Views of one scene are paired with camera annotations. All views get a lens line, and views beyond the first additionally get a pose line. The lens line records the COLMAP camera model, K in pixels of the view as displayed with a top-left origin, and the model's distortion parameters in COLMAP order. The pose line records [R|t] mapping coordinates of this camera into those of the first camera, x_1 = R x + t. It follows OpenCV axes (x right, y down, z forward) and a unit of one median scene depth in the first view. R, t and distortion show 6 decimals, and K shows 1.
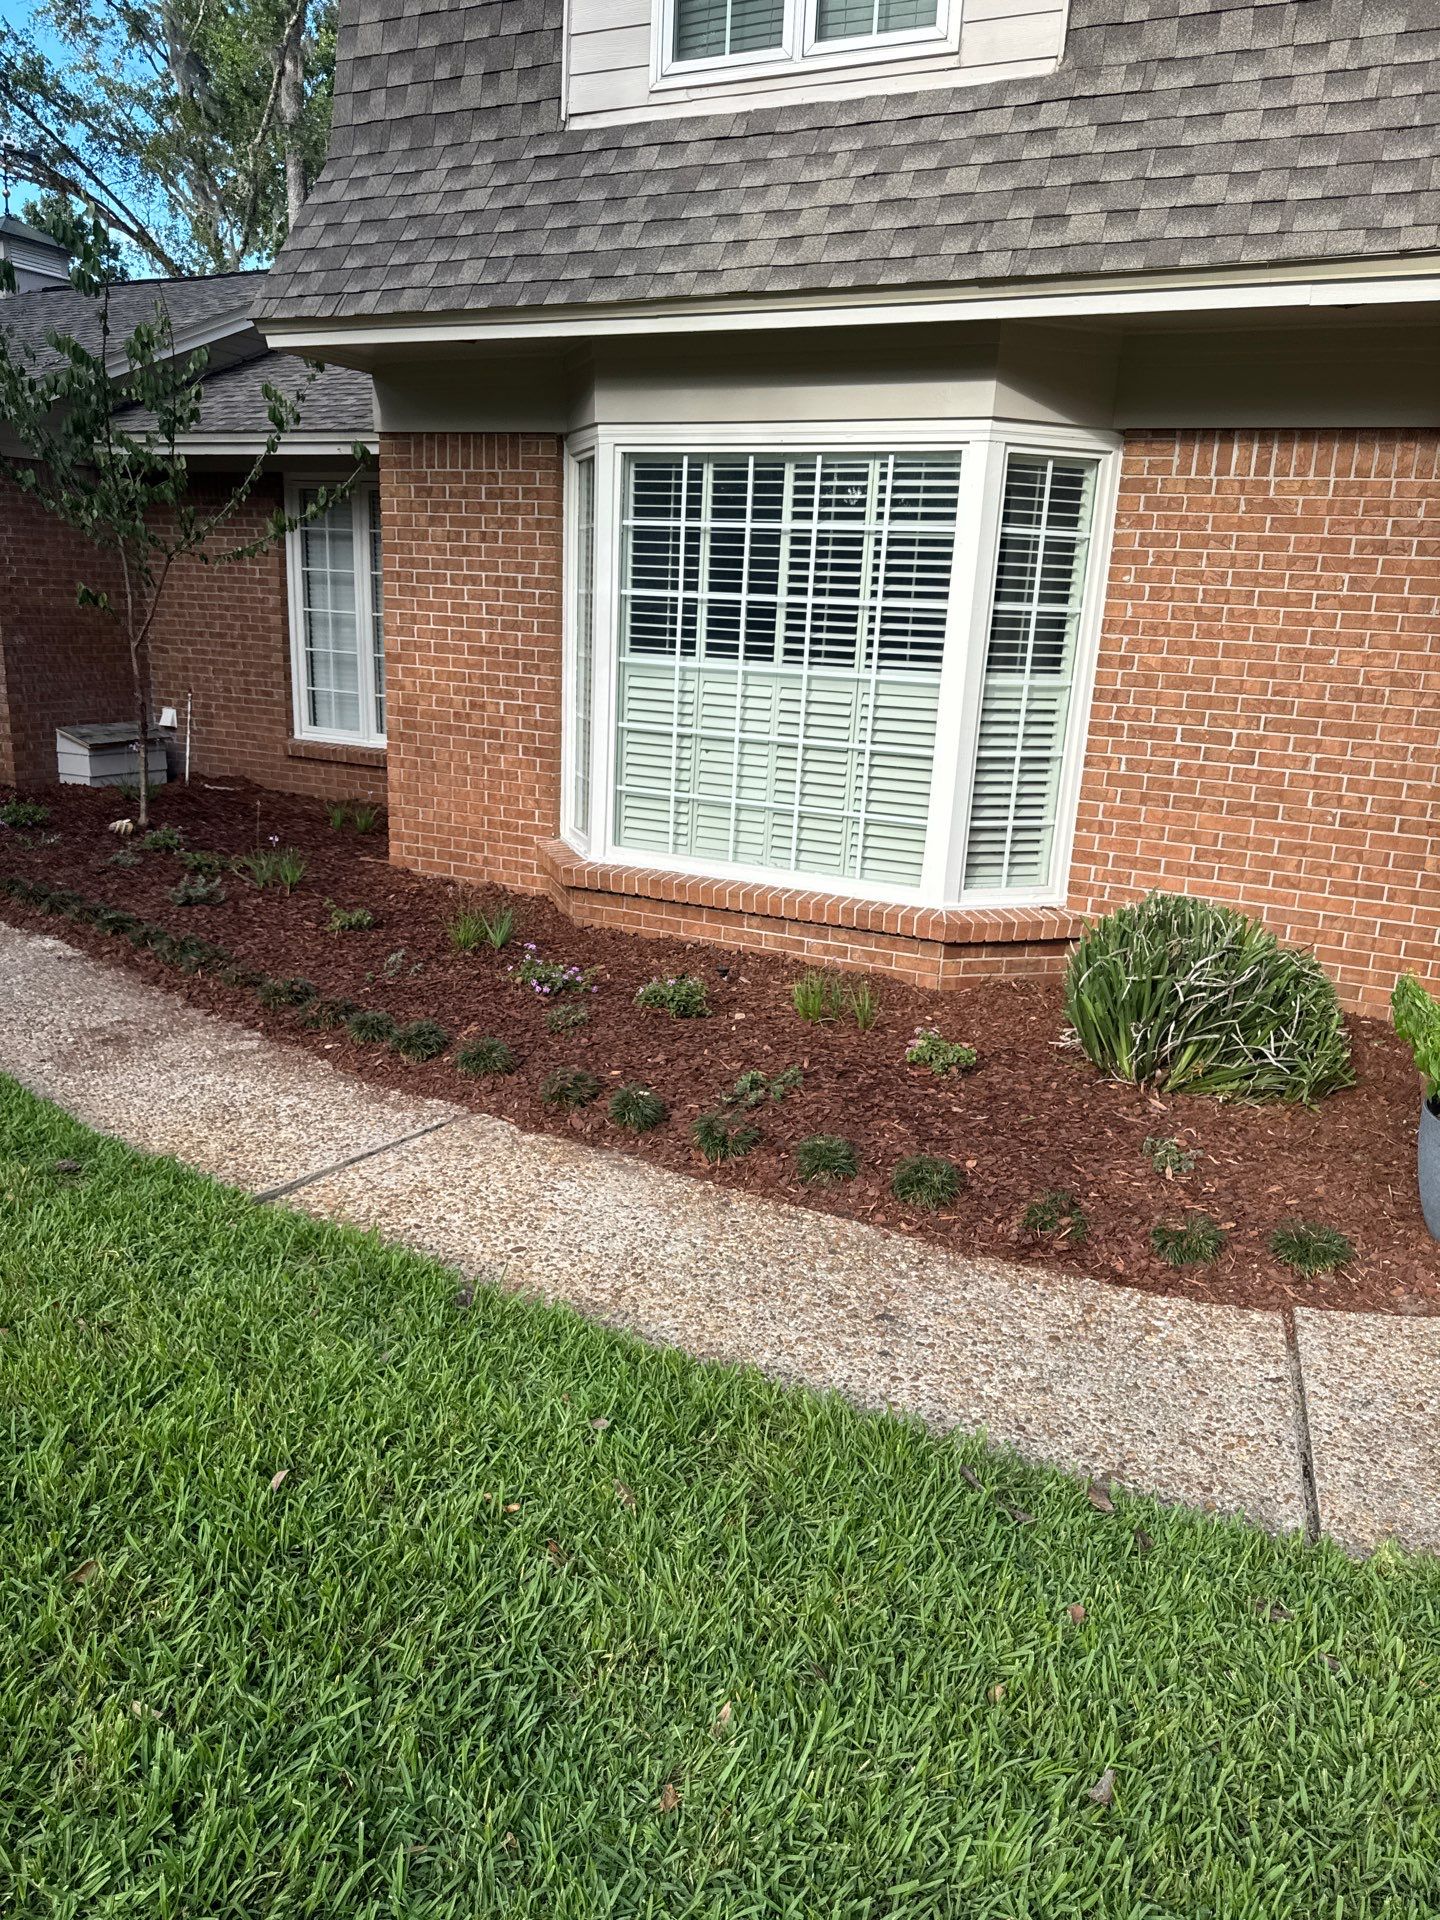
lens RADIAL K [[1356.4, 0, 721.1], [0, 1356.4, 967.6], [0, 0, 1]] dist [0.039141, -0.052275]
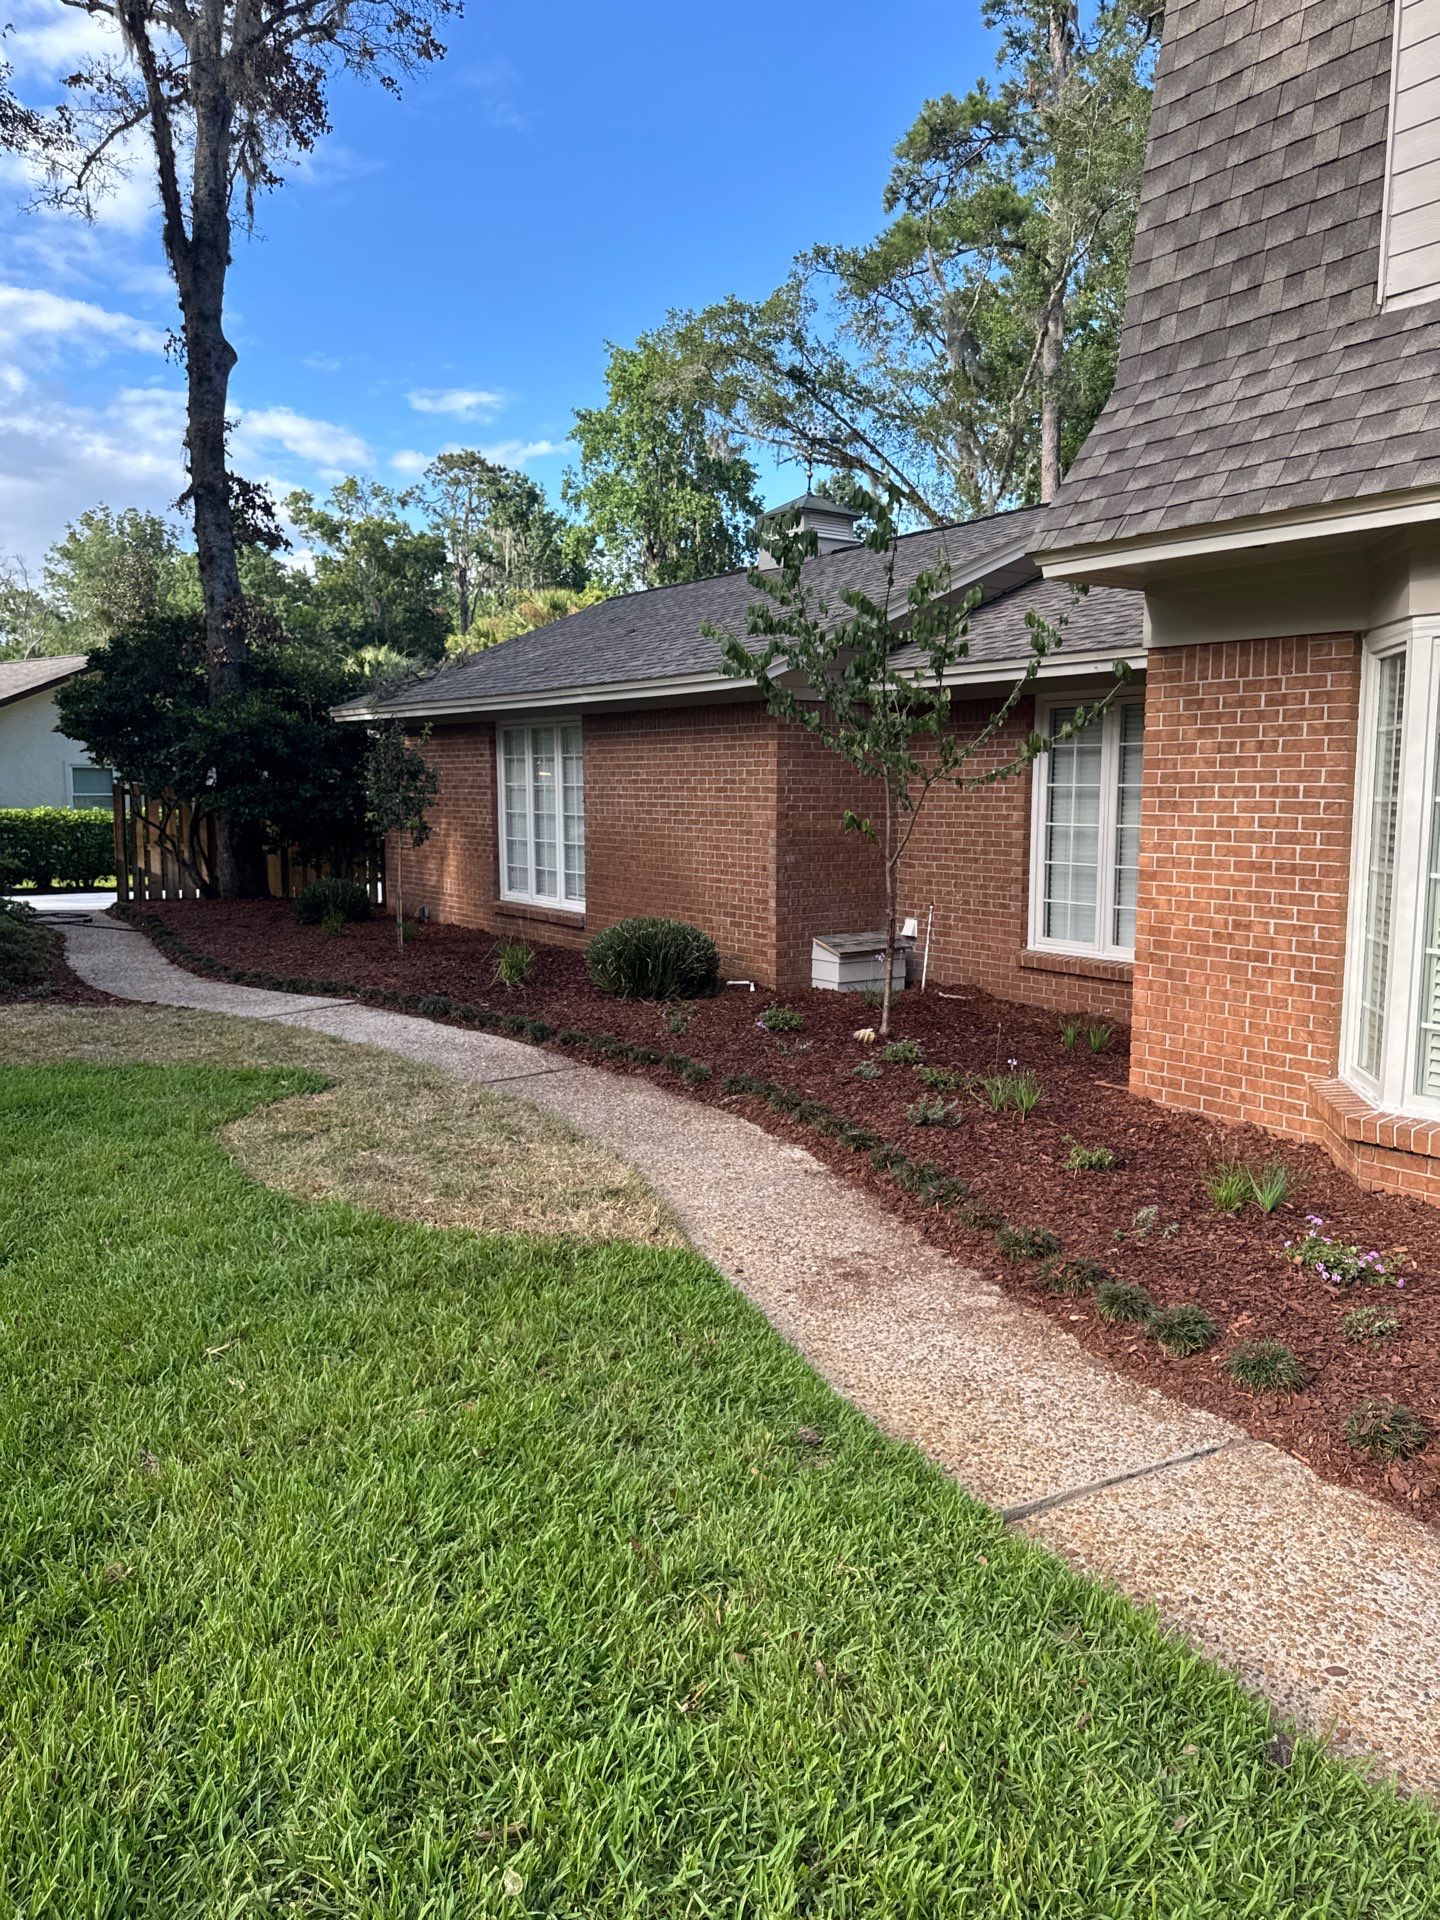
lens RADIAL K [[1346.7, 0, 742.6], [0, 1346.7, 969.2], [0, 0, 1]] dist [0.094069, -0.154644]
pose [[0.880898, 0.023606, -0.472717, -0.048116], [-0.089190, 0.989141, -0.116811, -0.033178], [0.464826, 0.145060, 0.873438, 0.065391]]
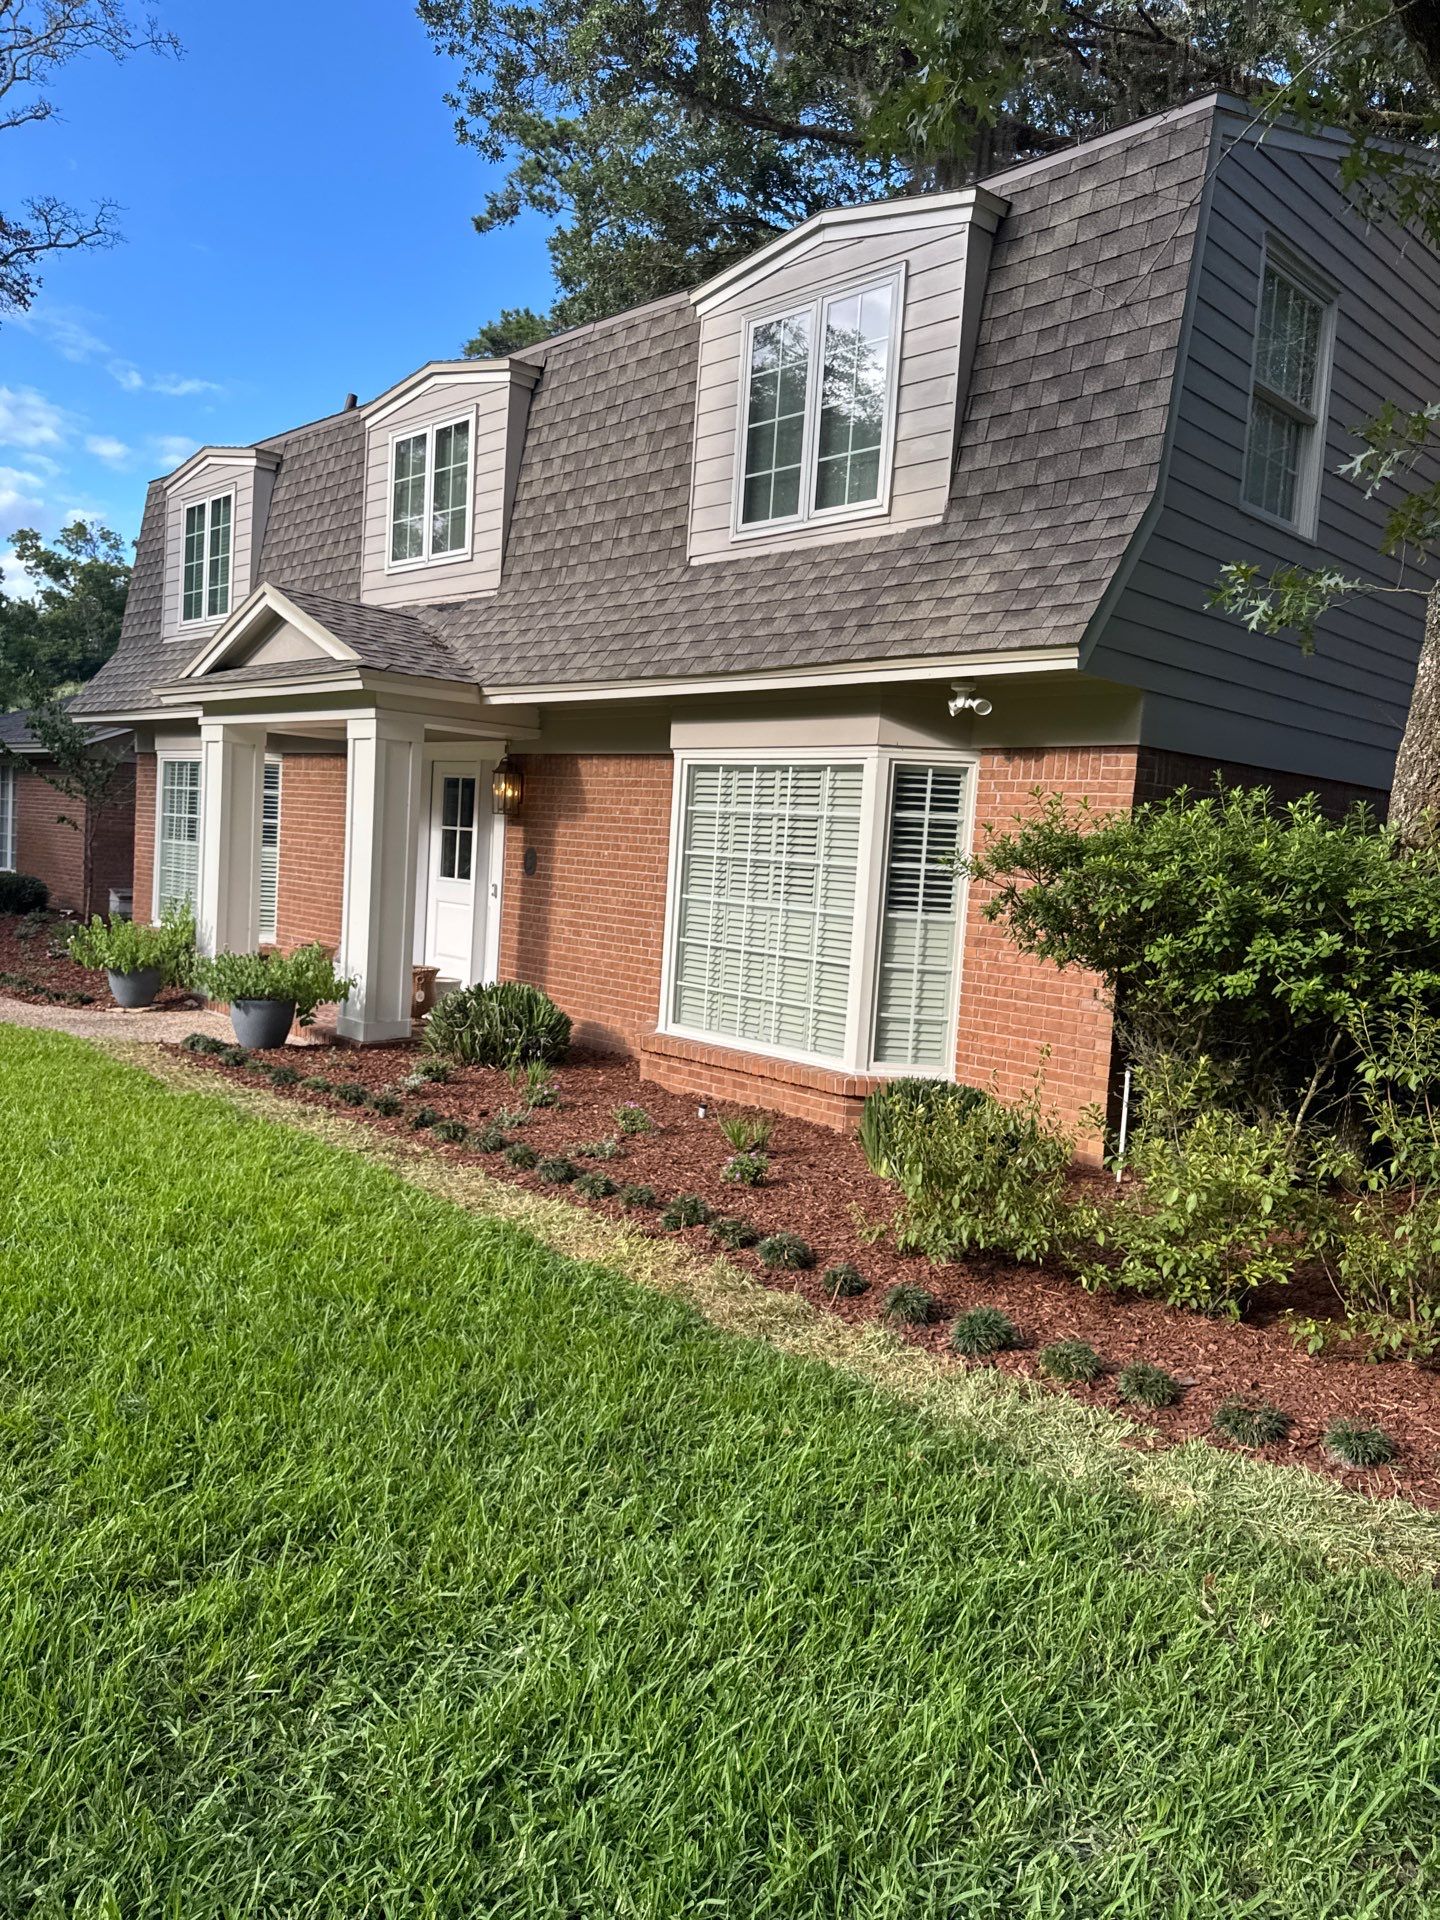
lens RADIAL K [[1341.9, 0, 716.0], [0, 1341.9, 973.2], [0, 0, 1]] dist [0.152403, -0.264589]
pose [[0.936266, 0.053345, -0.347217, 1.766019], [-0.119753, 0.977666, -0.172709, 0.315609], [0.330249, 0.203282, 0.921744, -0.897461]]
